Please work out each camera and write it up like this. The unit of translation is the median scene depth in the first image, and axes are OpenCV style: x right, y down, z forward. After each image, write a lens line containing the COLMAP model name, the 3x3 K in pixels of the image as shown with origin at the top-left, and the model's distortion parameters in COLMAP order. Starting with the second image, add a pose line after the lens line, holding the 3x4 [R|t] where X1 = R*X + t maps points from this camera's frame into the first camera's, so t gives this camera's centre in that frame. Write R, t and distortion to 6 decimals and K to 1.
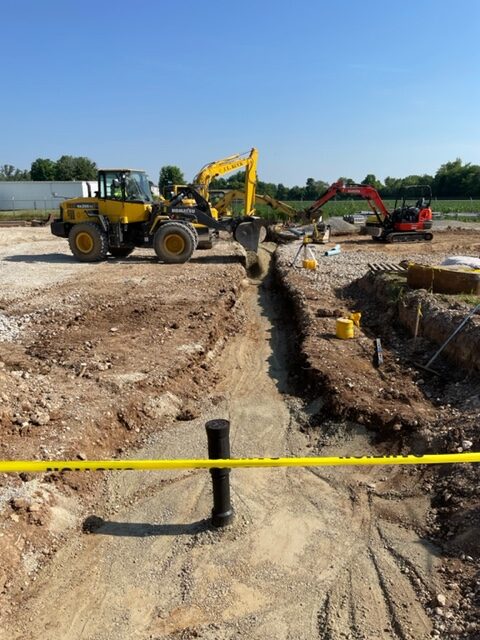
lens RADIAL K [[477.8, 0, 237.8], [0, 477.8, 318.6], [0, 0, 1]] dist [0.092954, -0.115241]
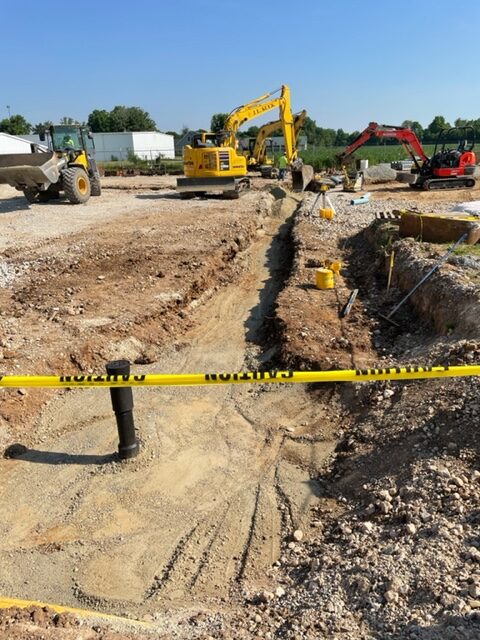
lens RADIAL K [[477.8, 0, 237.8], [0, 477.8, 318.6], [0, 0, 1]] dist [0.092954, -0.115241]
pose [[0.993115, 0.020359, -0.115357, 0.190550], [-0.009178, 0.995277, 0.096644, 0.010334], [0.116780, -0.094920, 0.988611, 0.004744]]
